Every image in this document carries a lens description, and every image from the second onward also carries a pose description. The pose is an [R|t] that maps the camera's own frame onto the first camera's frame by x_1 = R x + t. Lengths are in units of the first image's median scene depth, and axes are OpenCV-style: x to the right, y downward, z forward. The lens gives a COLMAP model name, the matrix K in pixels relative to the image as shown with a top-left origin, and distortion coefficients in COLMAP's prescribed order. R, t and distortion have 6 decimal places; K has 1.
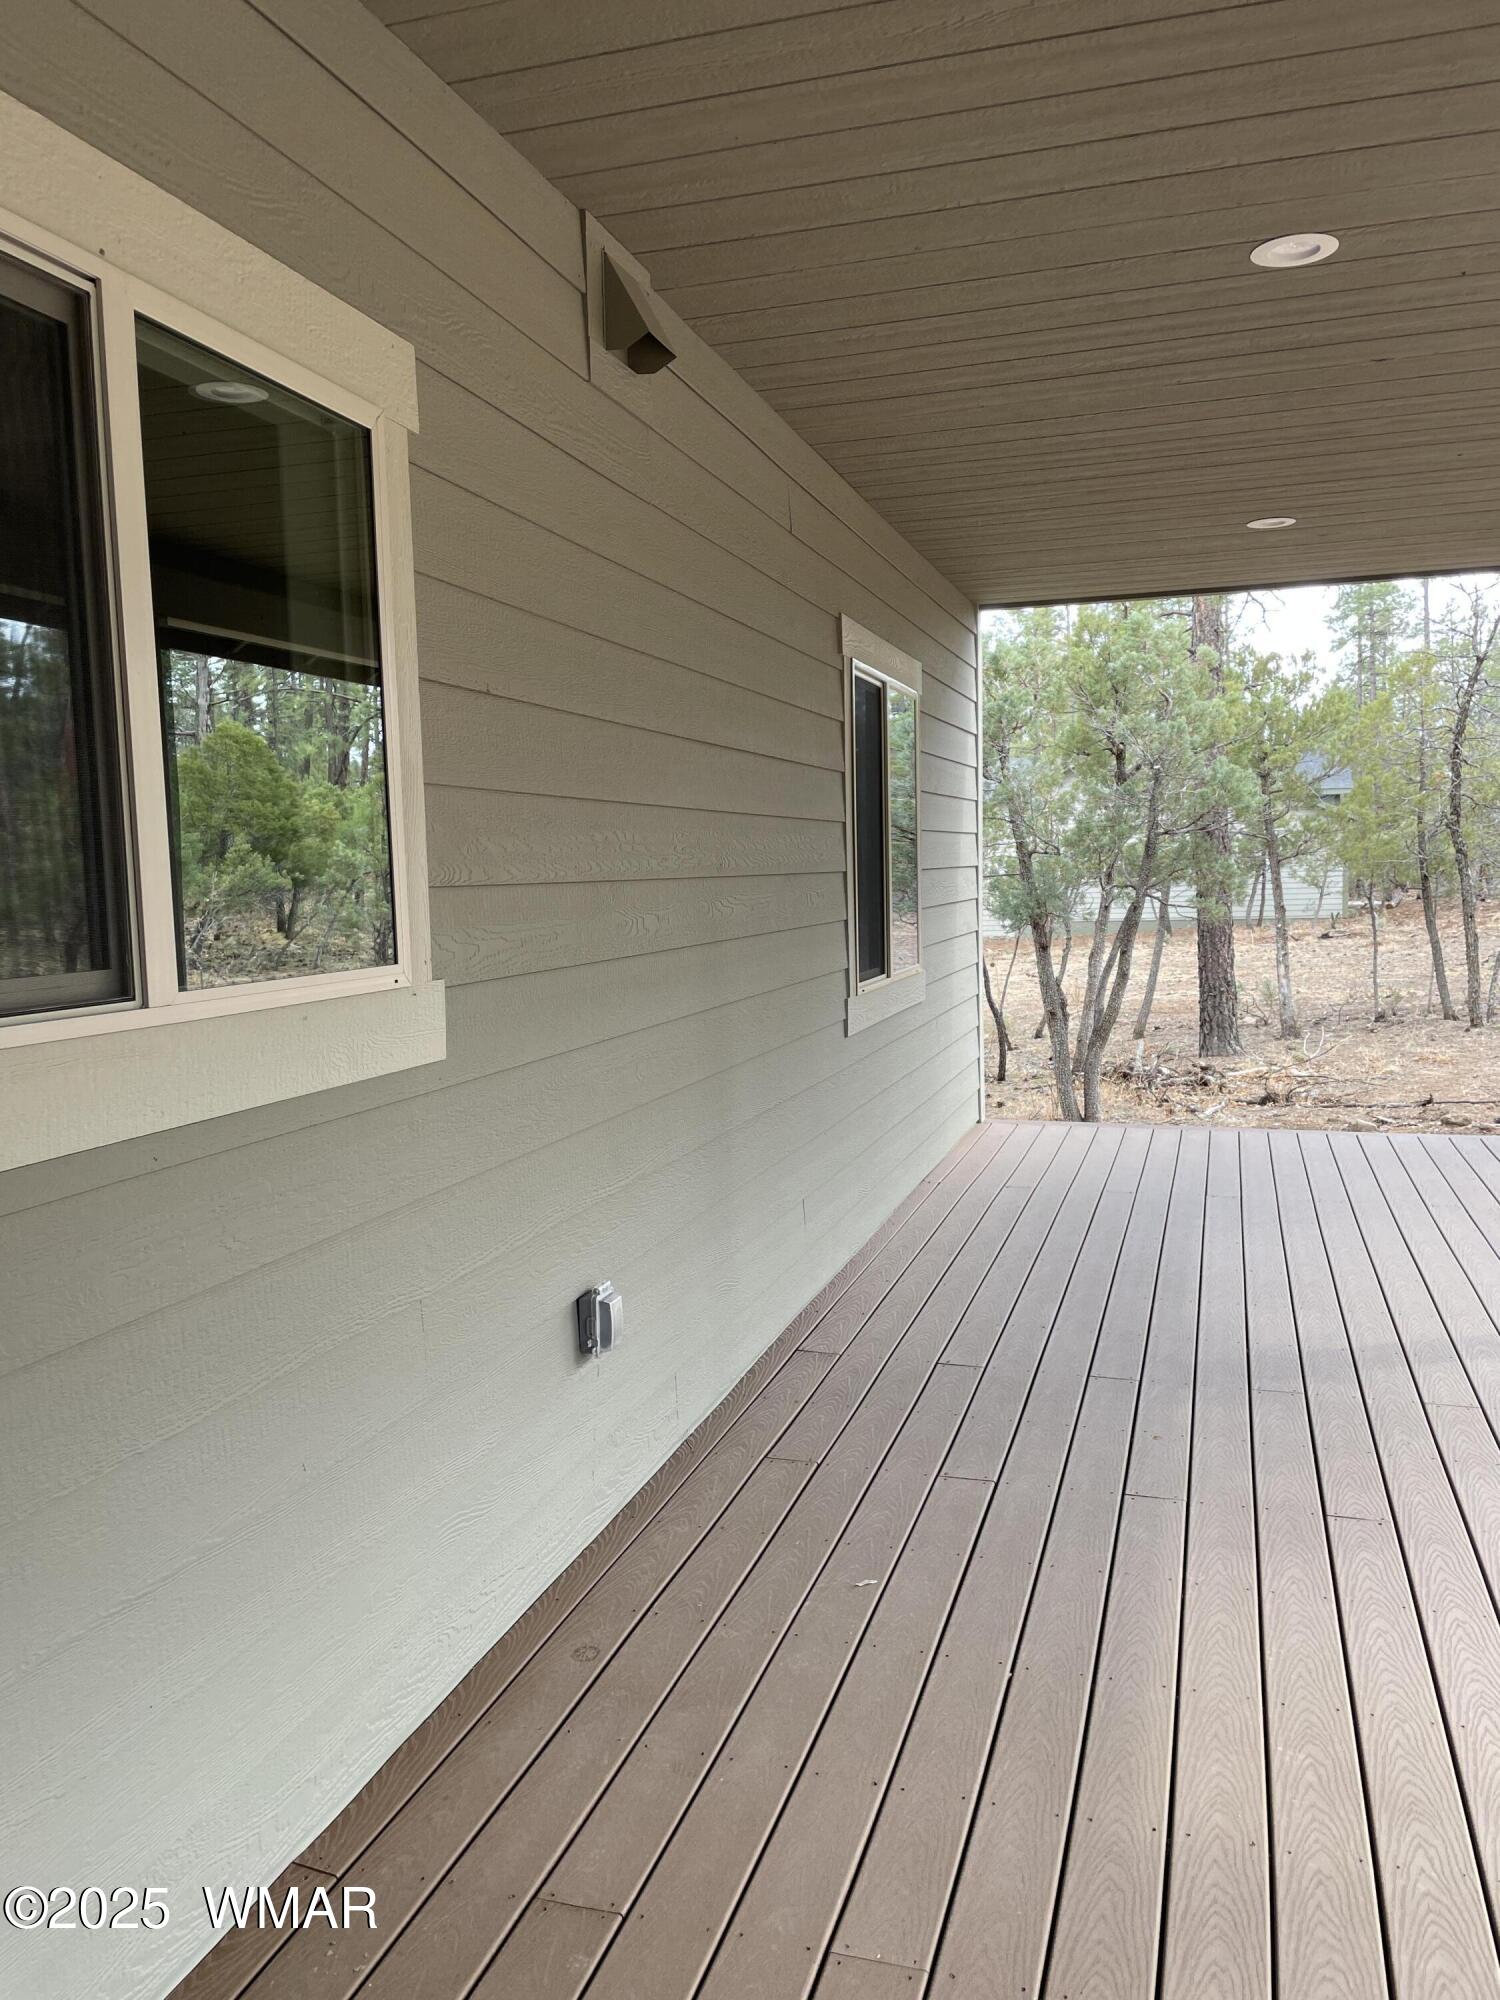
lens RADIAL K [[1524.6, 0, 761.1], [0, 1524.6, 1008.7], [0, 0, 1]] dist [0.084811, -0.108904]
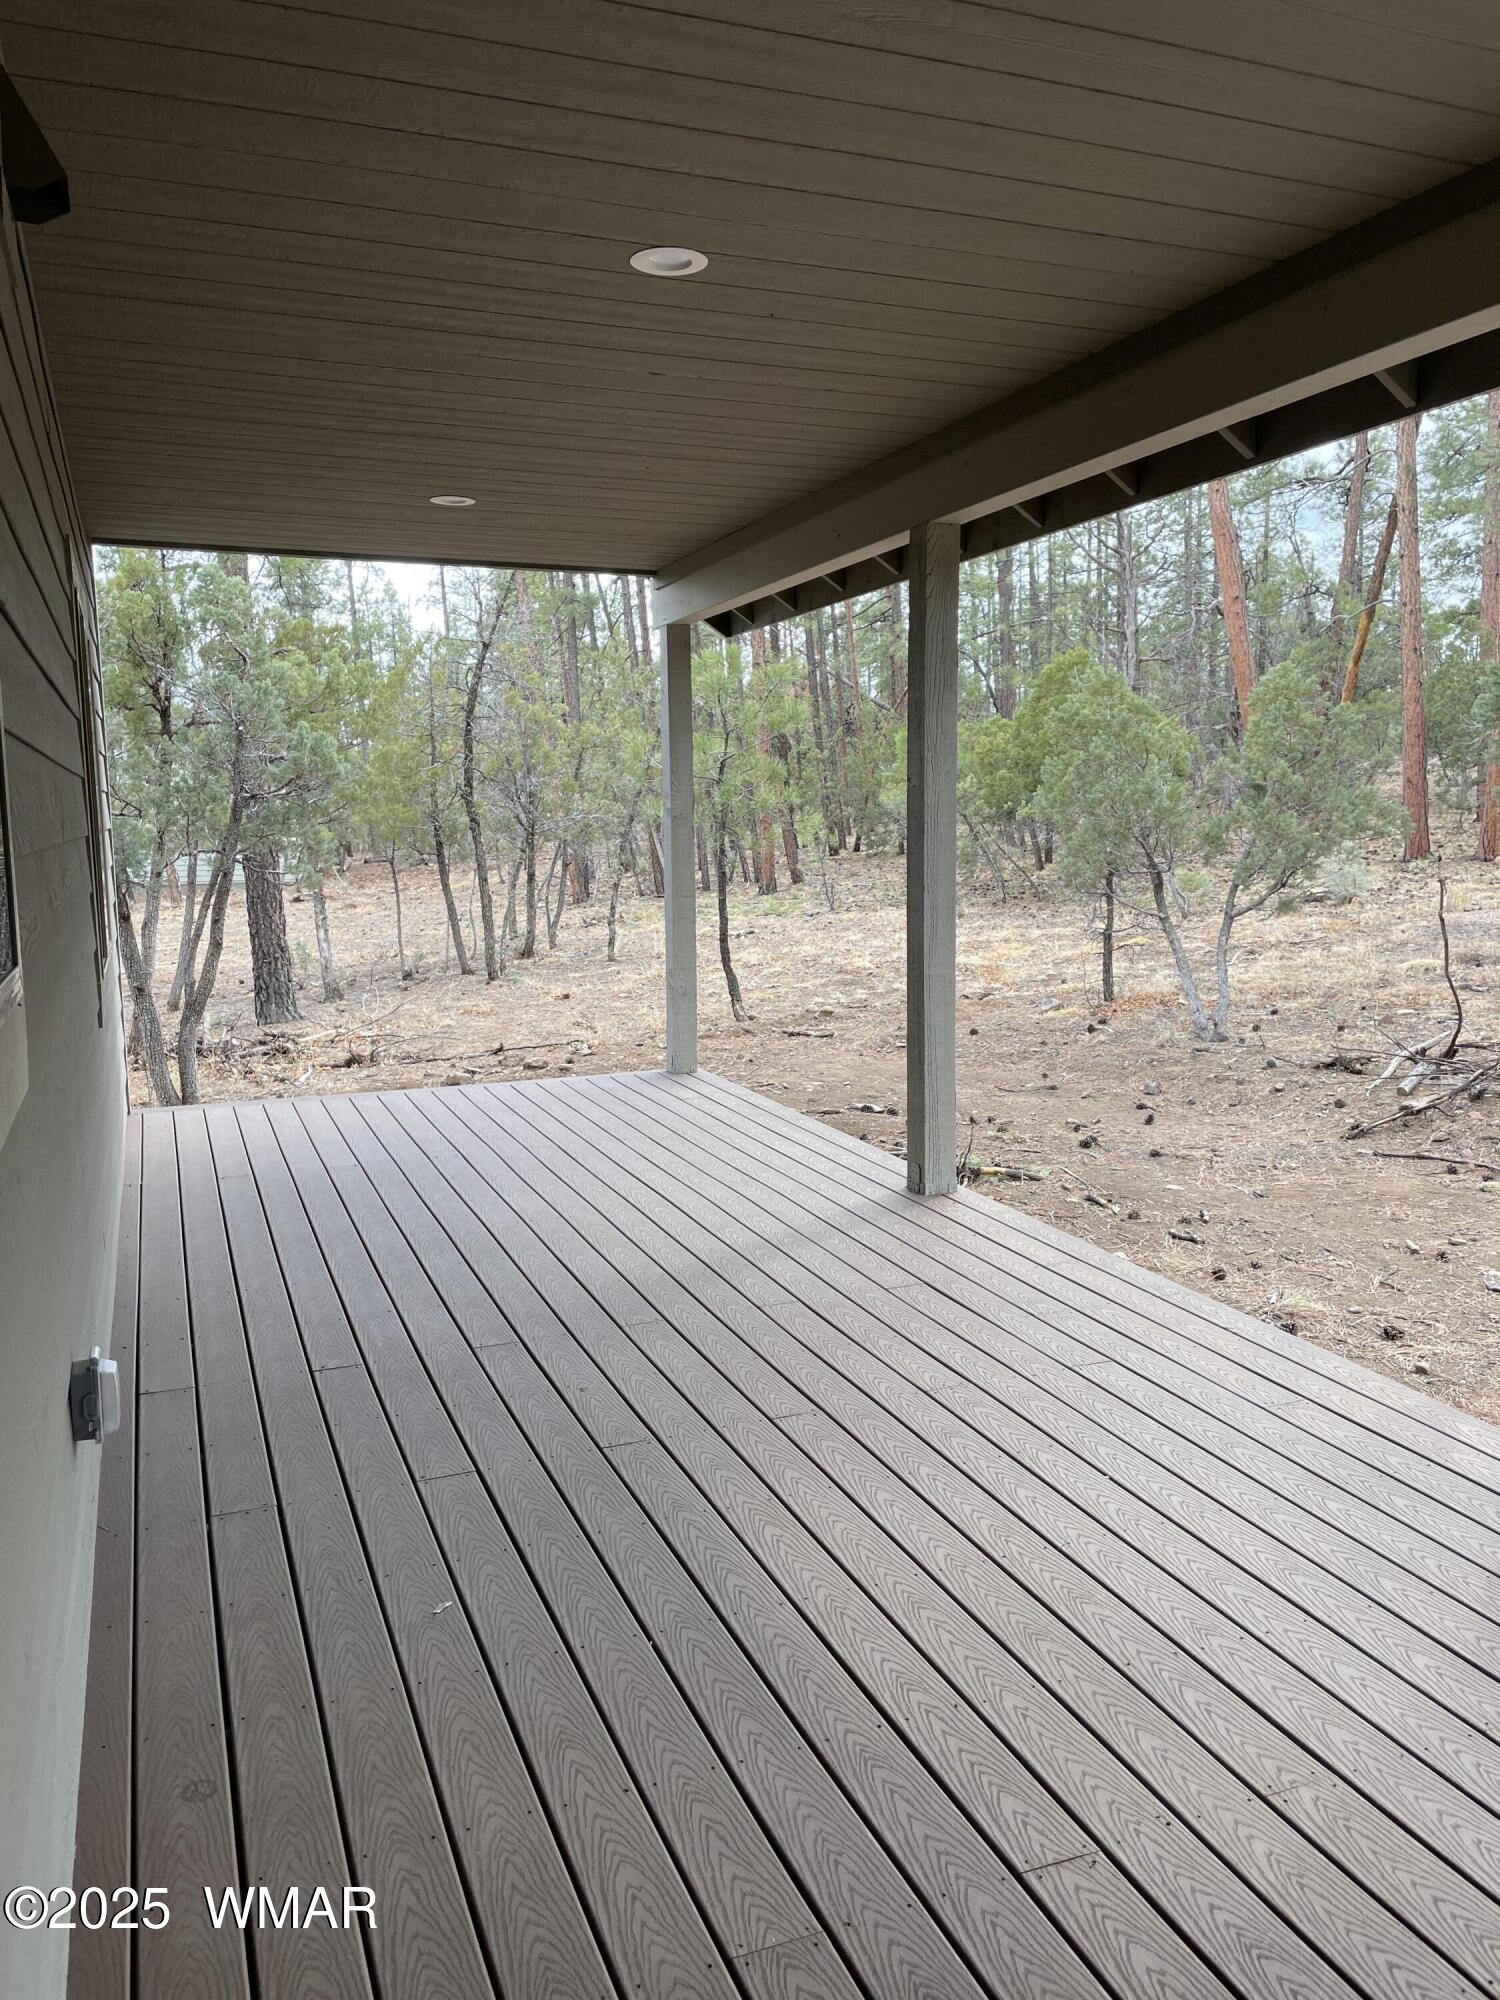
lens RADIAL K [[1524.6, 0, 749.6], [0, 1524.6, 982.5], [0, 0, 1]] dist [0.084811, -0.108904]
pose [[0.782170, -0.057160, 0.620438, -0.091877], [0.053423, 0.998268, 0.024621, -0.004249], [-0.620771, 0.013888, 0.783869, 0.040595]]
